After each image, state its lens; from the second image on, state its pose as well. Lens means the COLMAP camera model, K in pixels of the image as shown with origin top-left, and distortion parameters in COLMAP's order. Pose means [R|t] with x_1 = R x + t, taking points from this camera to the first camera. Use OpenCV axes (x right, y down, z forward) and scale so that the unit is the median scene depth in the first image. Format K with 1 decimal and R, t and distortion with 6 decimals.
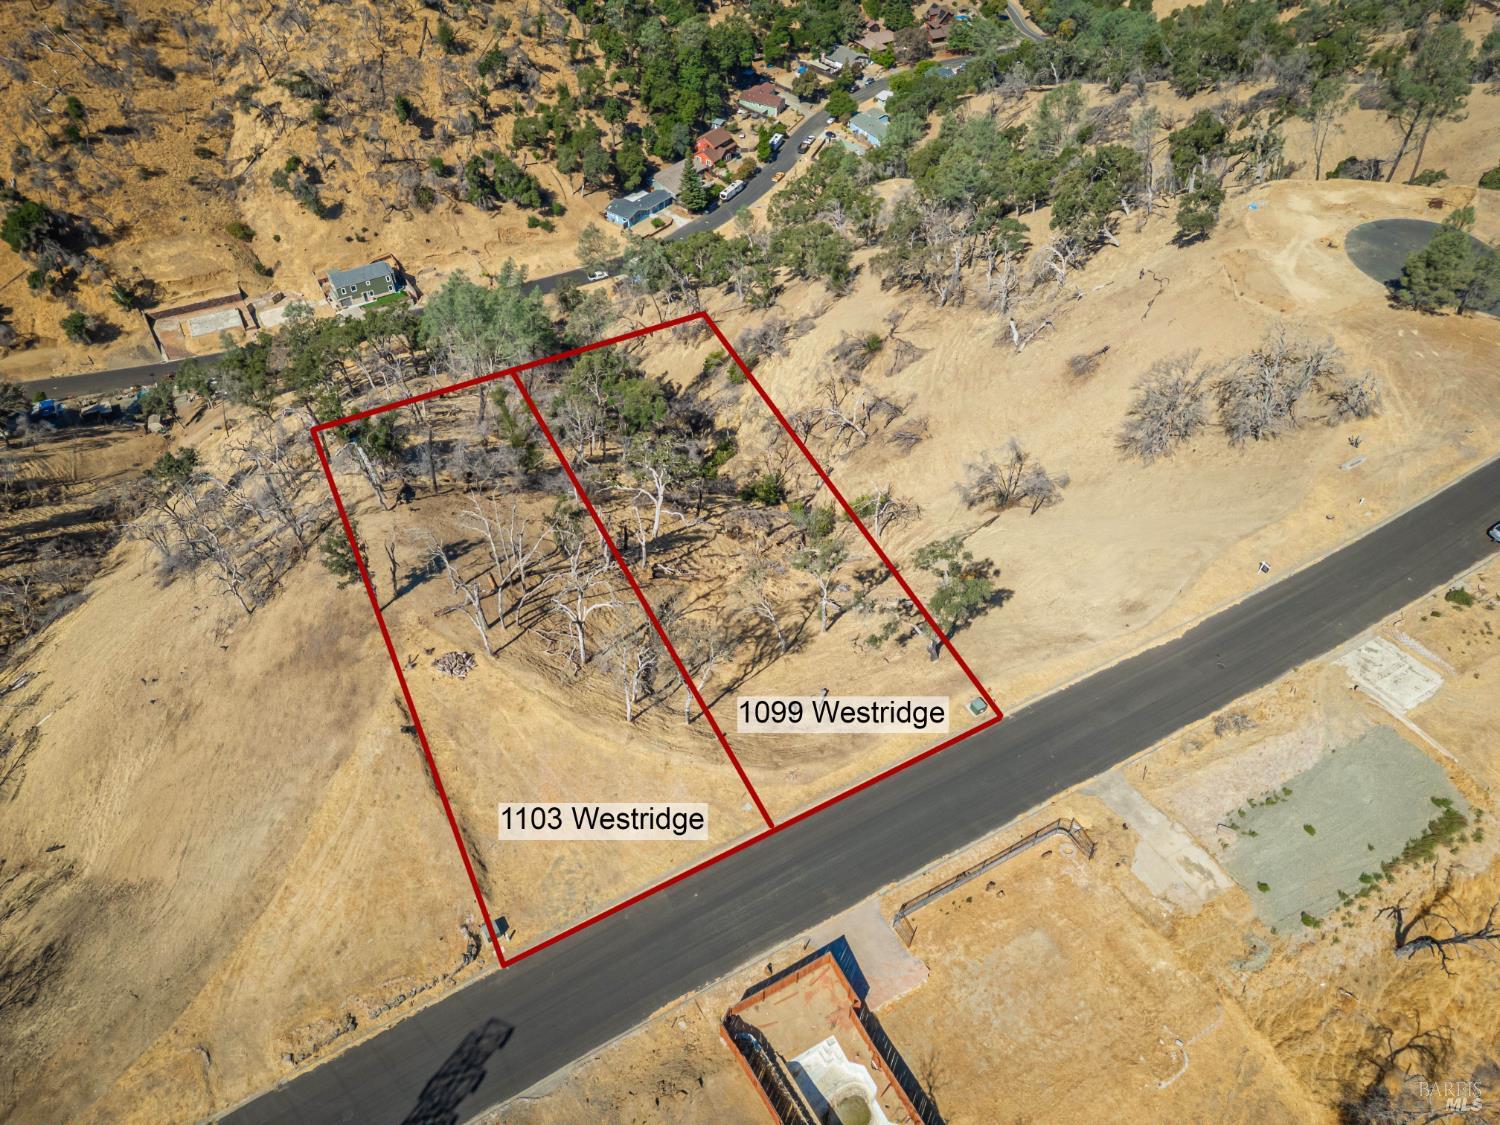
lens RADIAL K [[1036.5, 0, 750.0], [0, 1036.5, 562.5], [0, 0, 1]] dist [0.058607, -0.029166]
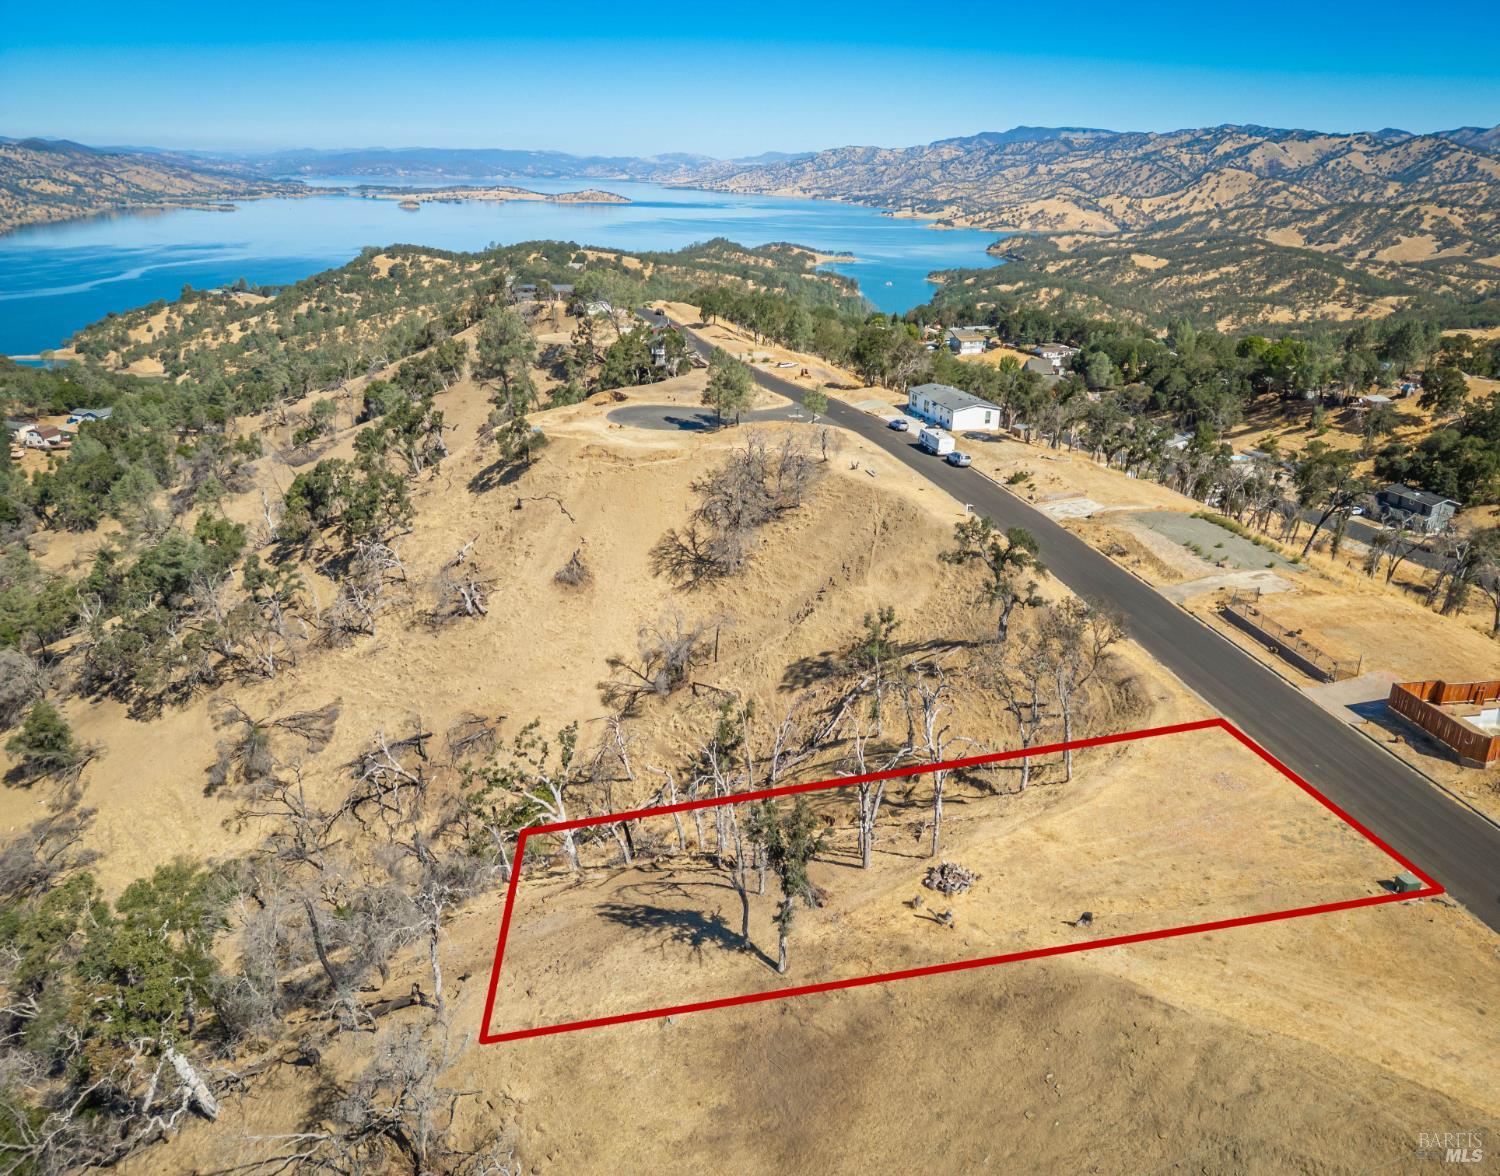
lens RADIAL K [[1094.6, 0, 788.5], [0, 1094.6, 588.7], [0, 0, 1]] dist [0.069815, -0.068509]
pose [[0.314500, -0.332520, 0.889112, -0.242797], [0.670757, 0.740613, 0.039719, -0.037613], [-0.671695, 0.583887, 0.455963, 0.179316]]
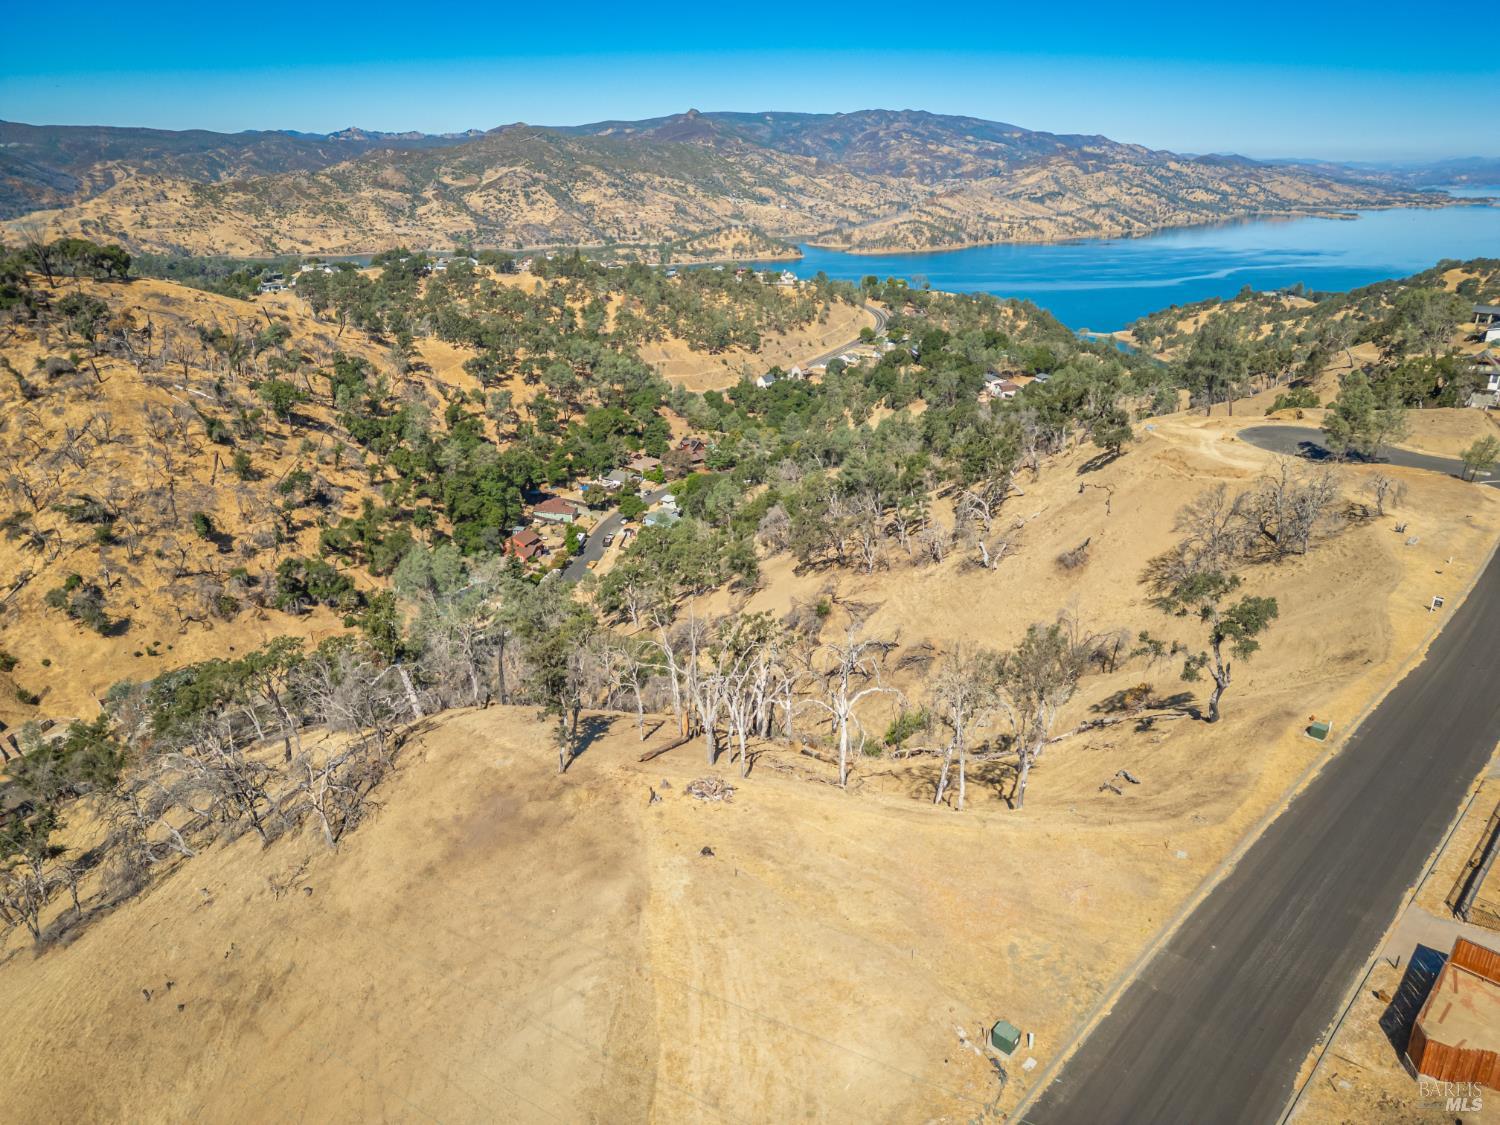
lens RADIAL K [[1044.0, 0, 752.6], [0, 1044.0, 563.4], [0, 0, 1]] dist [0.074959, -0.072846]
pose [[0.953746, -0.094744, 0.285293, -0.126584], [0.206126, 0.896911, -0.391232, 0.070430], [-0.218816, 0.431942, 0.874955, 0.071688]]
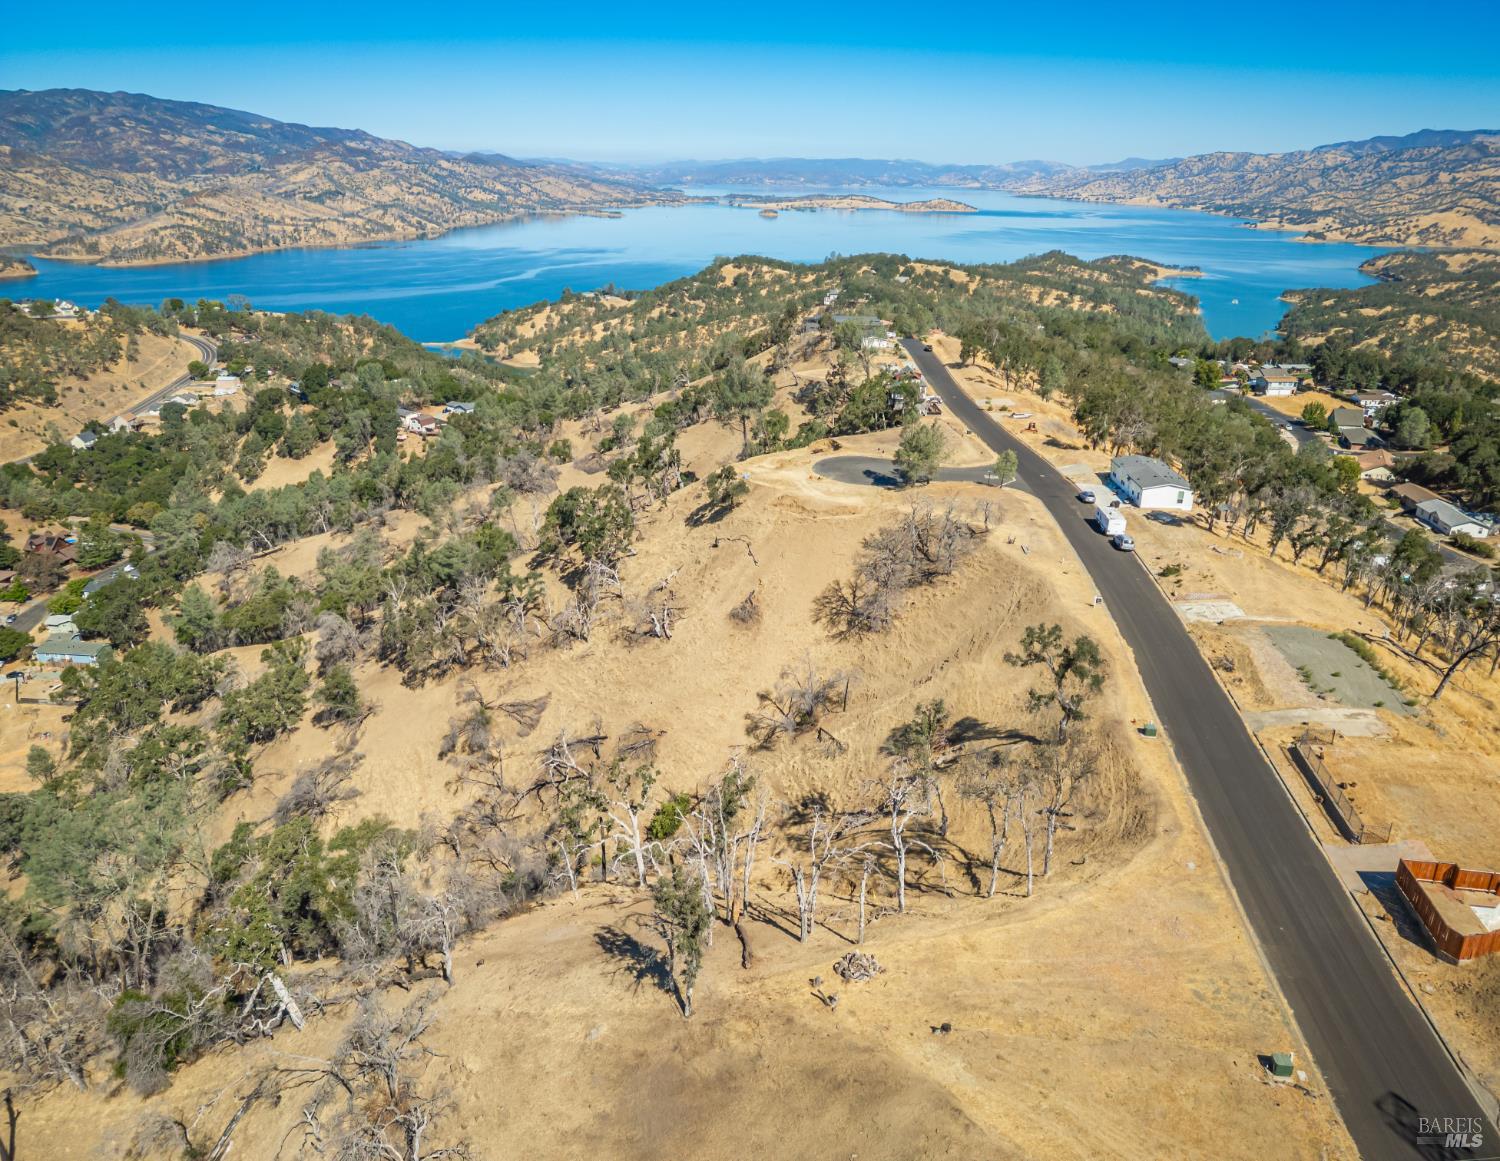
lens RADIAL K [[1080.5, 0, 777.0], [0, 1080.5, 578.8], [0, 0, 1]] dist [0.067853, -0.065821]
pose [[0.587734, -0.273601, 0.761388, -0.234930], [0.567907, 0.809789, -0.147387, -0.013570], [-0.576238, 0.519022, 0.631321, 0.107405]]
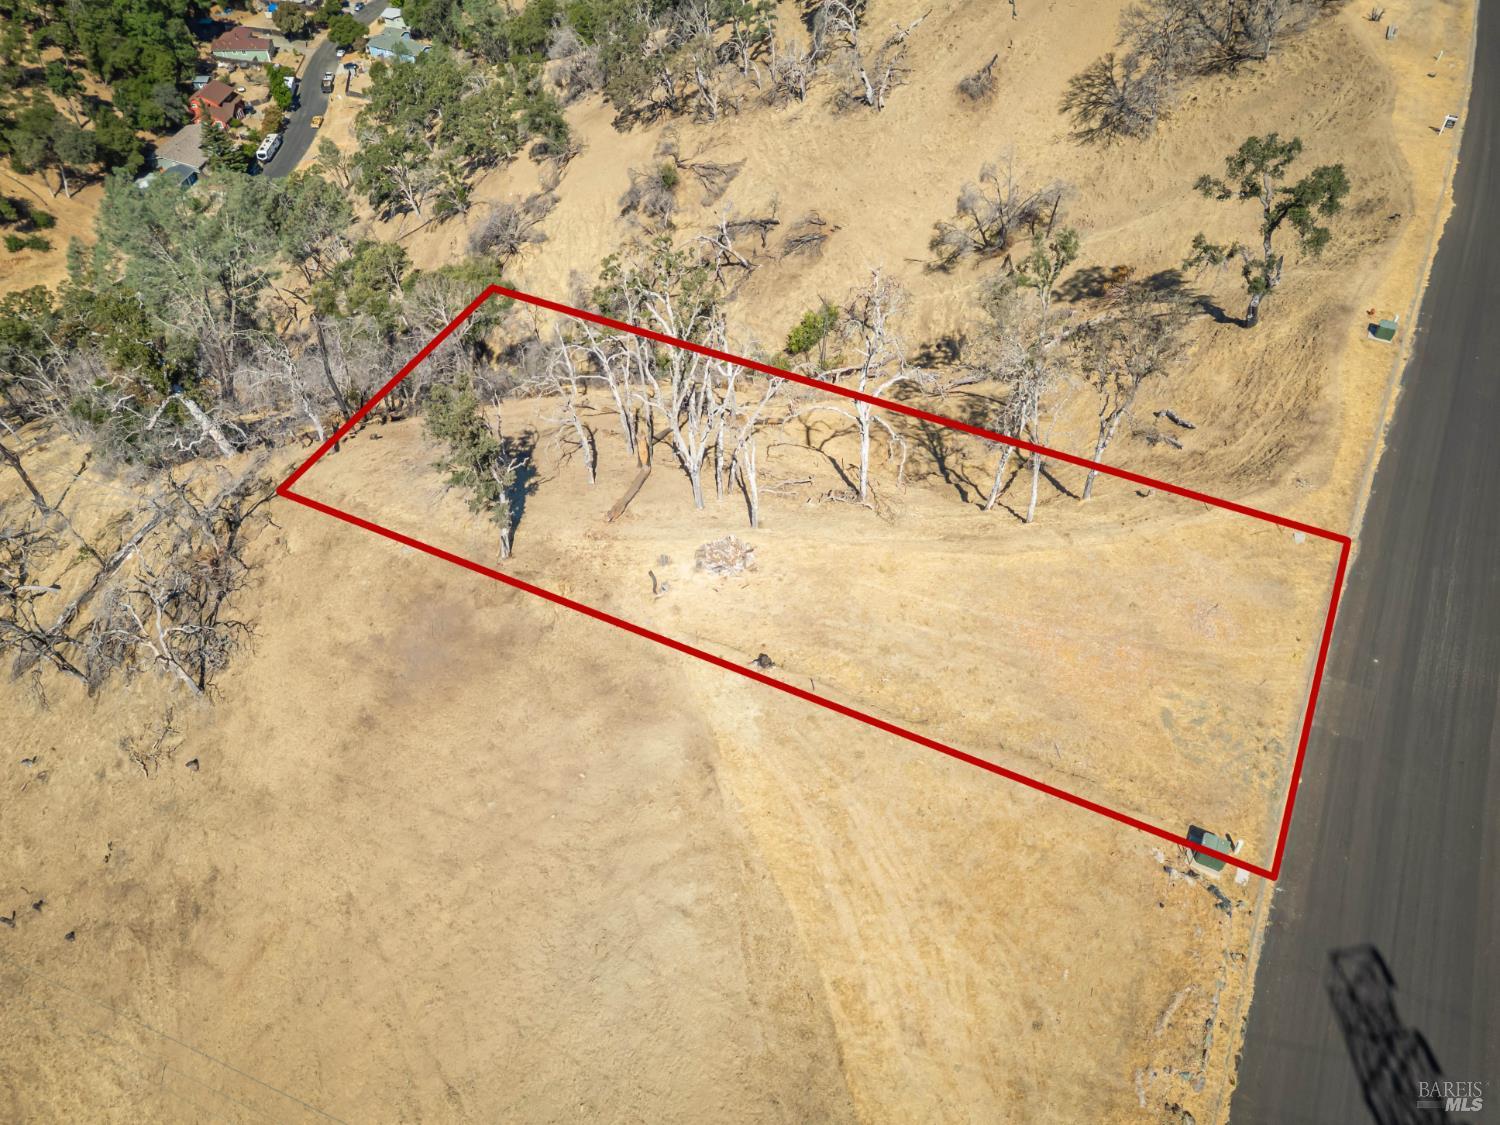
lens RADIAL K [[1091.0, 0, 783.1], [0, 1091.0, 562.3], [0, 0, 1]] dist [0.061857, -0.051330]
pose [[0.843750, -0.377447, 0.381602, -0.135133], [0.380234, 0.922133, 0.071367, 0.019288], [-0.378825, 0.084883, 0.921567, 0.121162]]
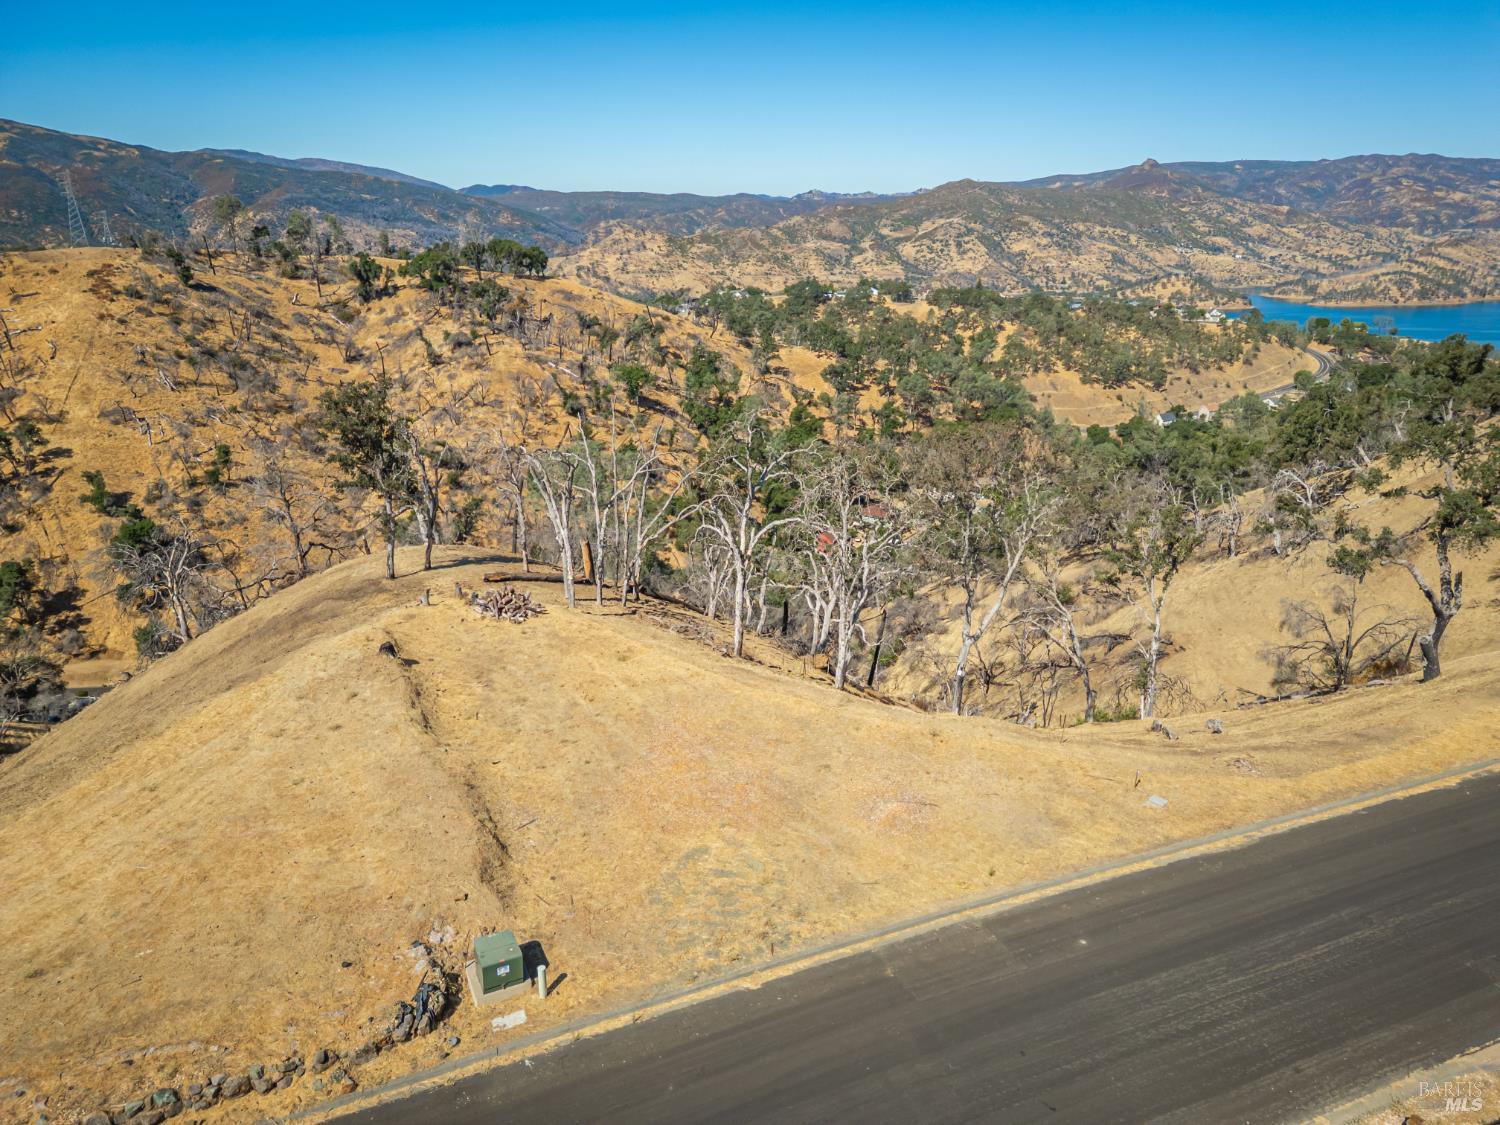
lens RADIAL K [[1044.0, 0, 752.6], [0, 1044.0, 563.4], [0, 0, 1]] dist [0.074959, -0.072846]
pose [[0.996100, 0.034755, -0.081093, -0.032017], [-0.068351, 0.885170, -0.460220, 0.087796], [0.055786, 0.463968, 0.884093, 0.145220]]
